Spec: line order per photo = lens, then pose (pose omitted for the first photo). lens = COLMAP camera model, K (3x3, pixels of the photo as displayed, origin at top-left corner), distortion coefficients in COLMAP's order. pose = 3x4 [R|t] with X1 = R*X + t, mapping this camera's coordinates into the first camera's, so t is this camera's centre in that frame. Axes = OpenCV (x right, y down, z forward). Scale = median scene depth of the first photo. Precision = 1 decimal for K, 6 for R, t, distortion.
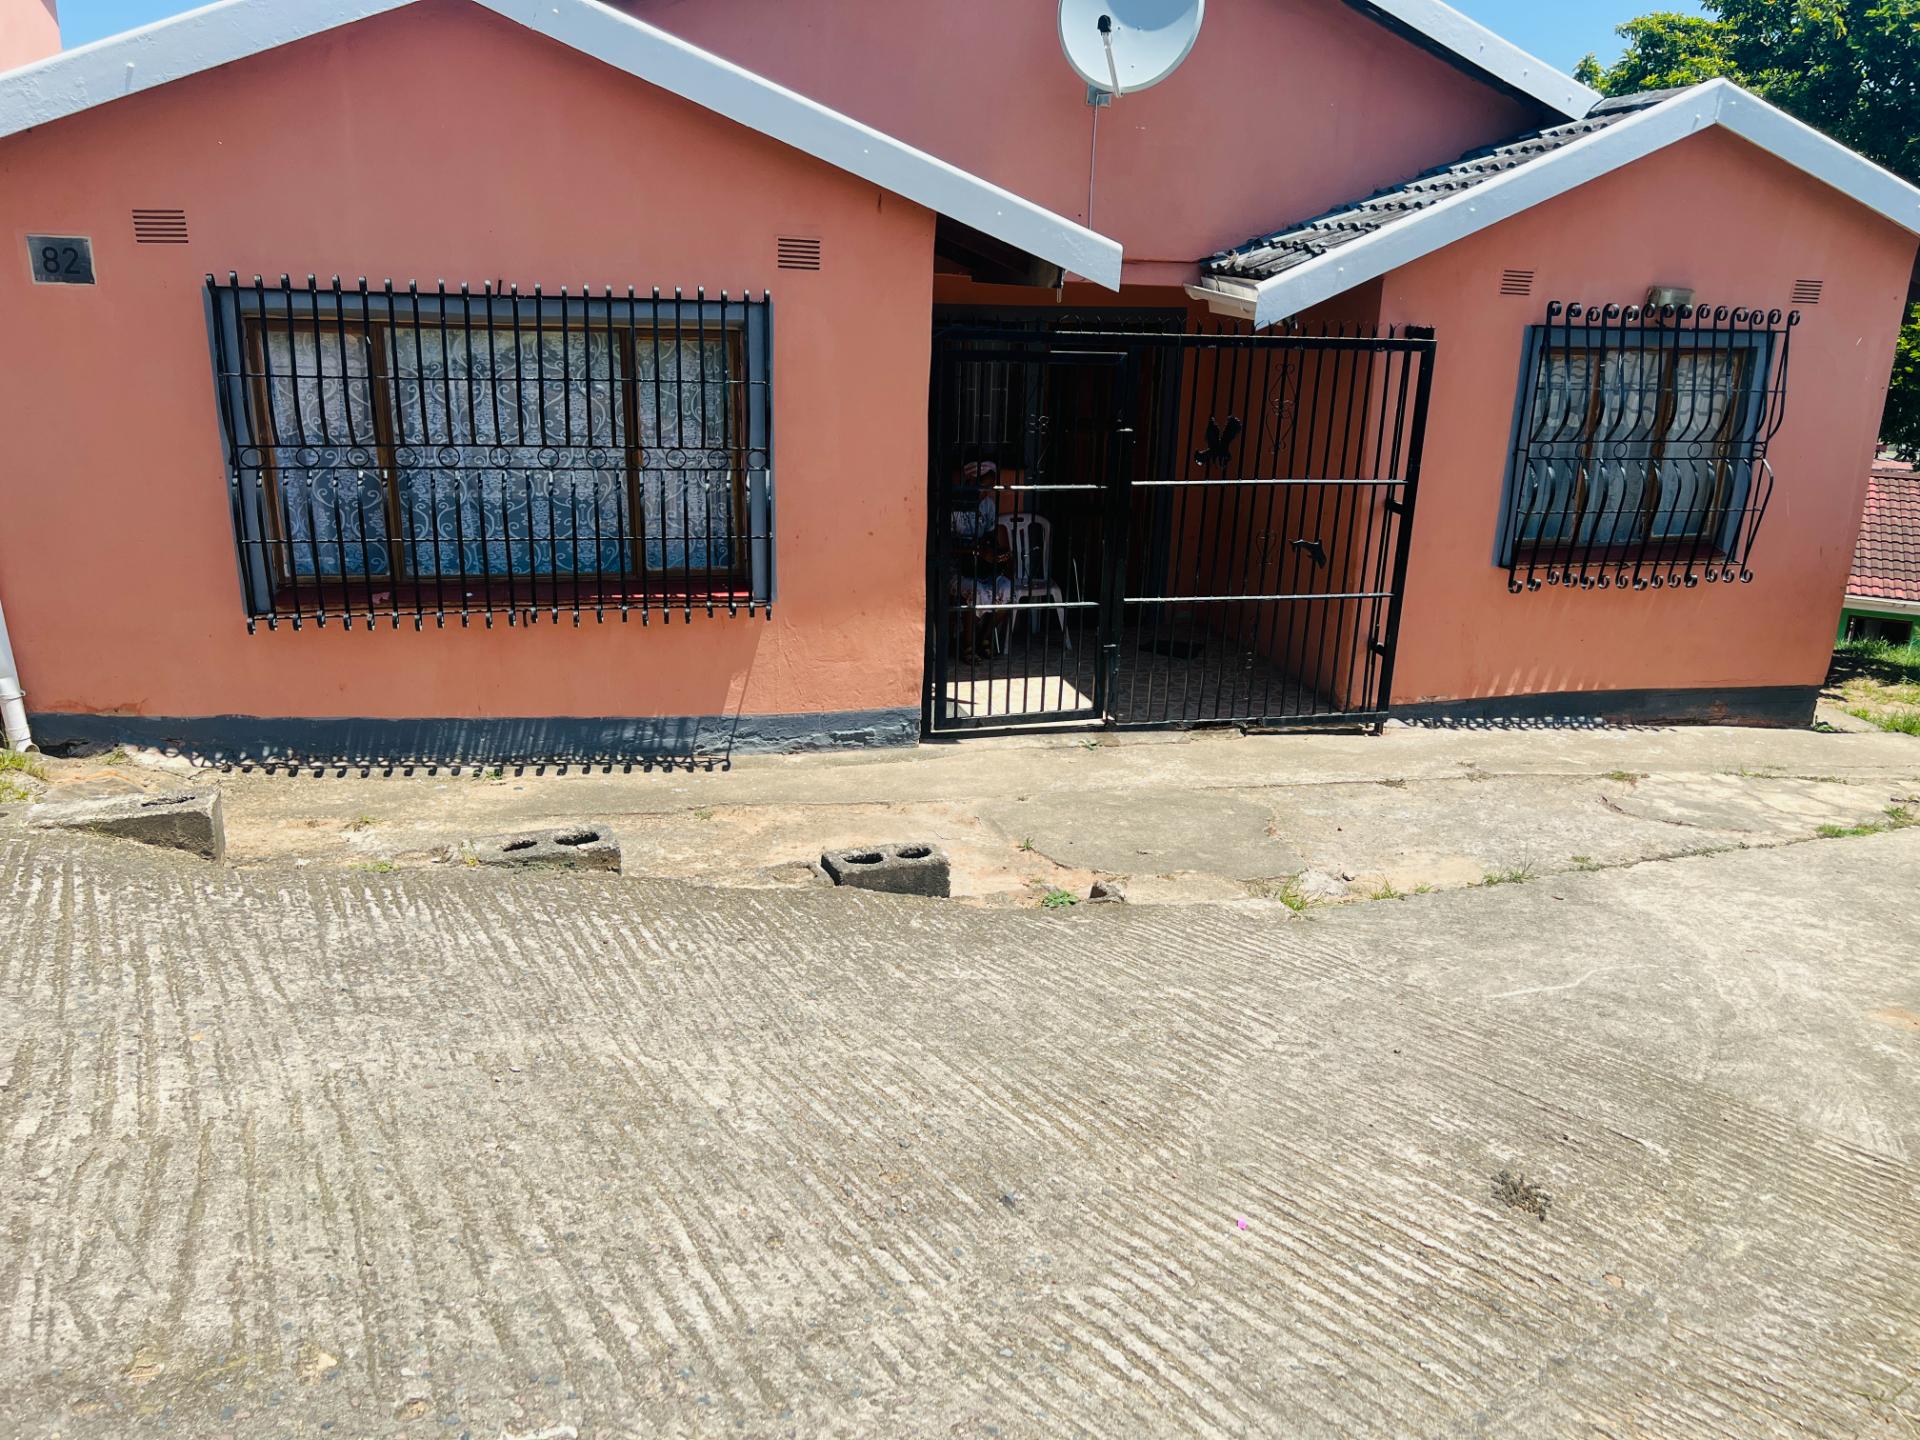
lens RADIAL K [[1439.2, 0, 983.4], [0, 1439.2, 720.8], [0, 0, 1]] dist [0.061729, -0.068439]
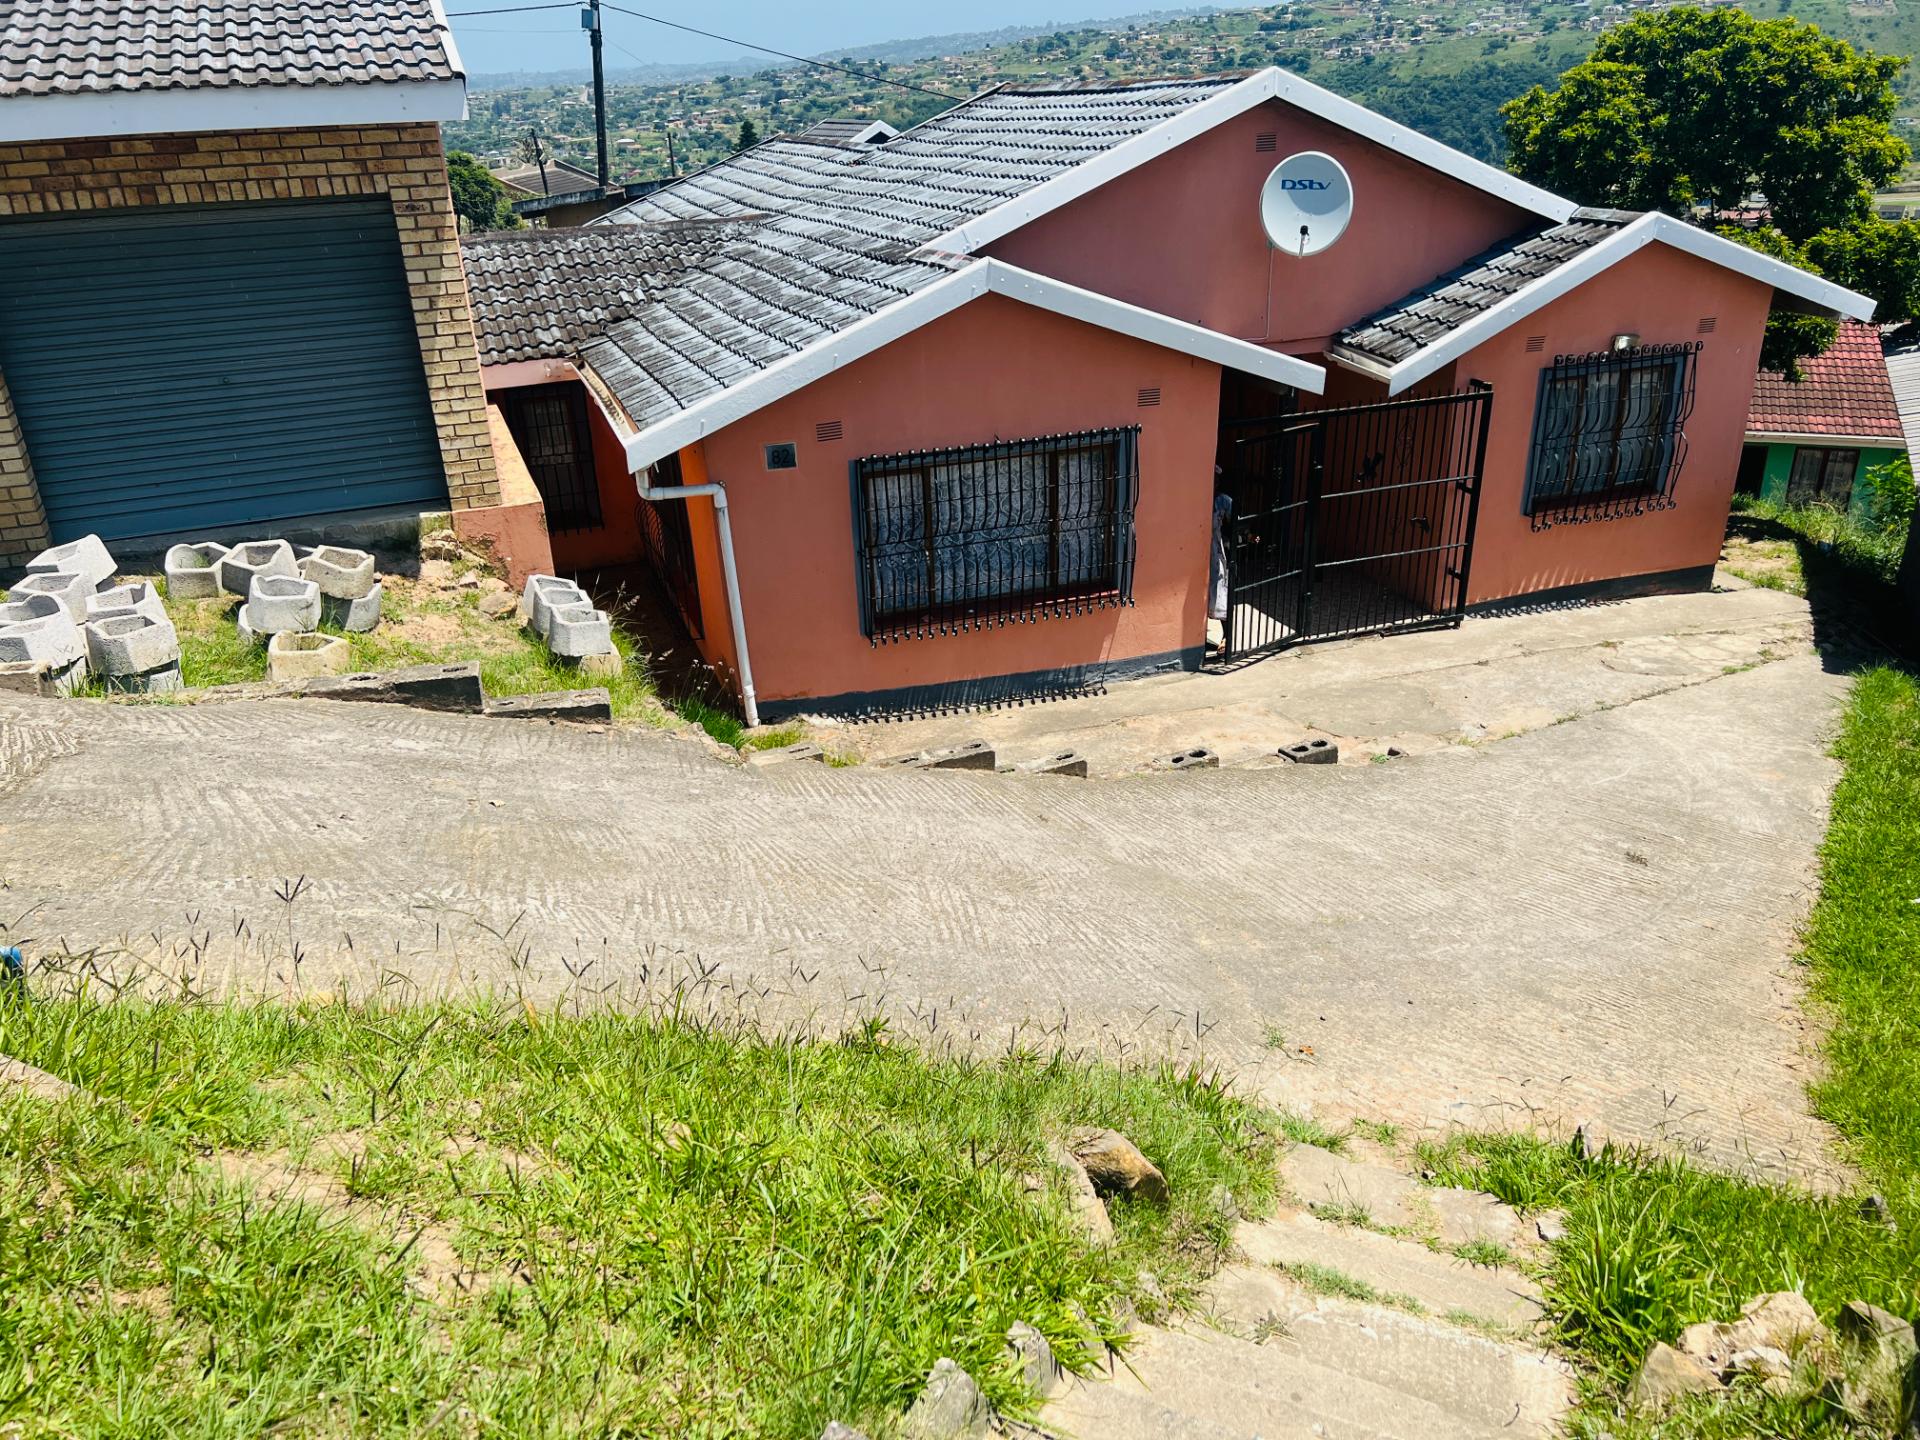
lens RADIAL K [[1439.2, 0, 971.7], [0, 1439.2, 729.3], [0, 0, 1]] dist [0.061729, -0.068439]
pose [[0.993742, -0.093644, 0.060890, -0.431268], [0.084816, 0.987318, 0.134202, -0.161910], [-0.072685, -0.128198, 0.989082, -0.665983]]
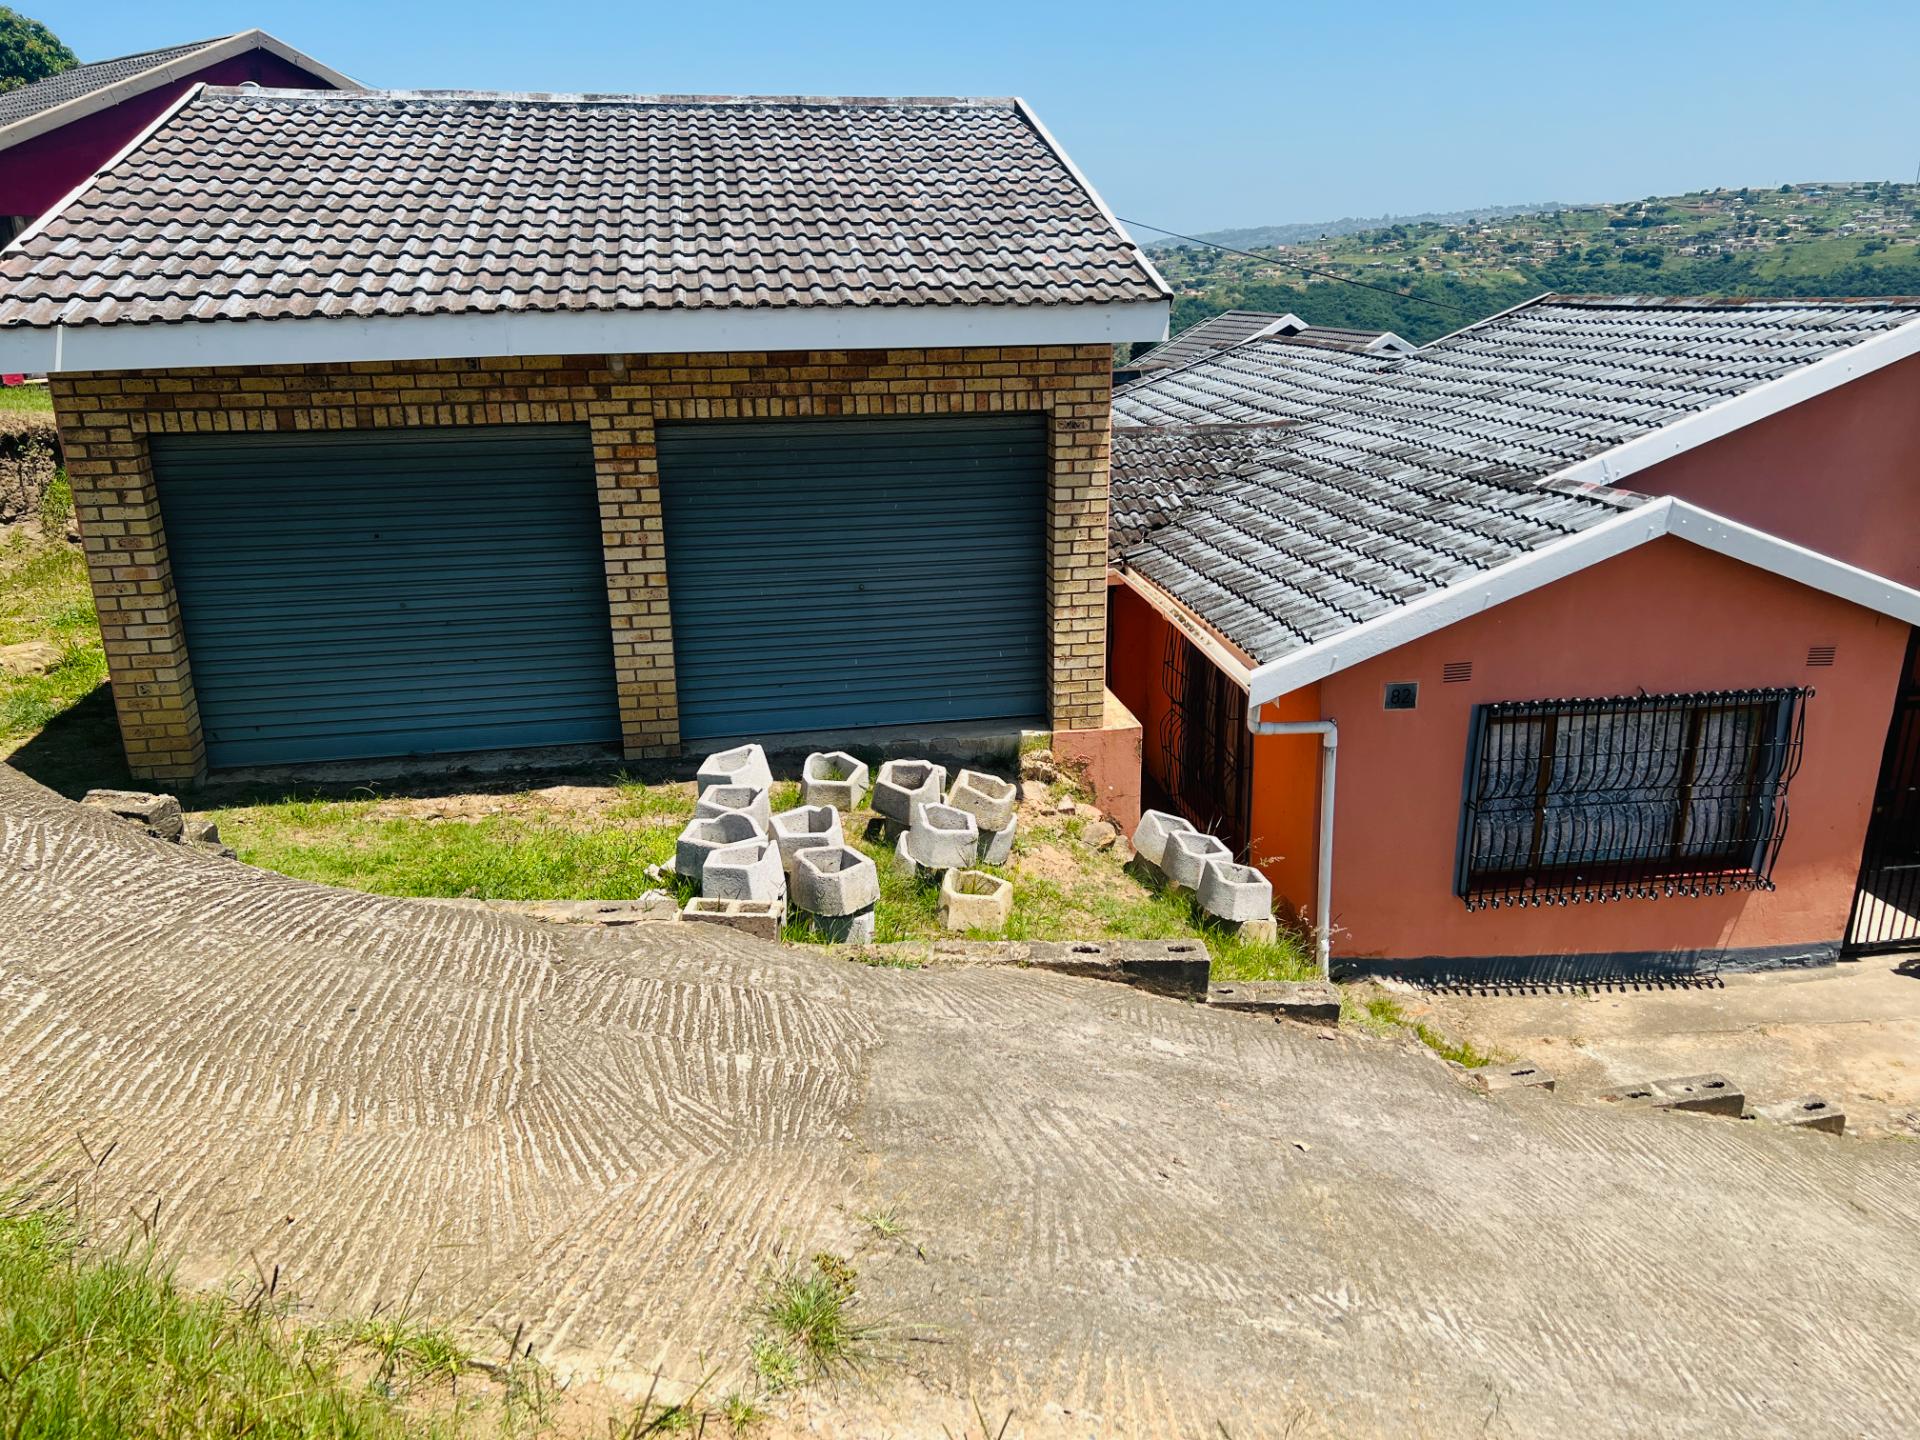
lens RADIAL K [[1439.2, 0, 982.4], [0, 1439.2, 751.1], [0, 0, 1]] dist [0.061729, -0.068439]
pose [[0.992919, 0.001567, -0.118779, -0.727396], [0.002041, 0.999540, 0.030251, -0.244736], [0.118772, -0.030280, 0.992460, -0.538809]]
